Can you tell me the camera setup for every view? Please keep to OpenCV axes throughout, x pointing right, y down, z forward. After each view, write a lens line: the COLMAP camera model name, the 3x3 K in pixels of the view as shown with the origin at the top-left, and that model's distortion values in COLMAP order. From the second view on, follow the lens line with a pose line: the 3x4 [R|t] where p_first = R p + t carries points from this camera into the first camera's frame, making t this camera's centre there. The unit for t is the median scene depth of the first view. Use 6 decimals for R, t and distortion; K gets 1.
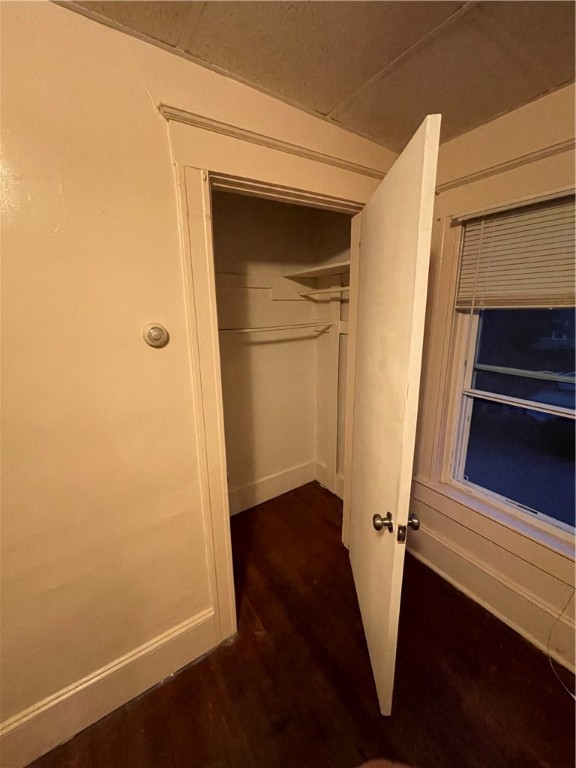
lens RADIAL K [[307.6, 0, 288.8], [0, 307.6, 381.6], [0, 0, 1]] dist [-0.010752, 0.000462]
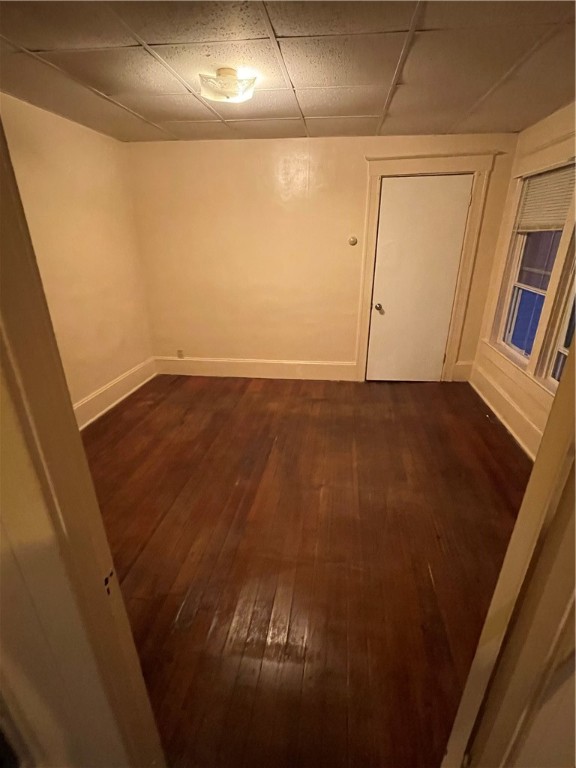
lens RADIAL K [[362.7, 0, 290.1], [0, 362.7, 383.6], [0, 0, 1]] dist [0.000633, 0.000089]
pose [[0.749150, 0.263564, -0.607708, 1.109137], [-0.158031, 0.962055, 0.222434, 0.340201], [0.643274, -0.070600, 0.762374, -1.471182]]
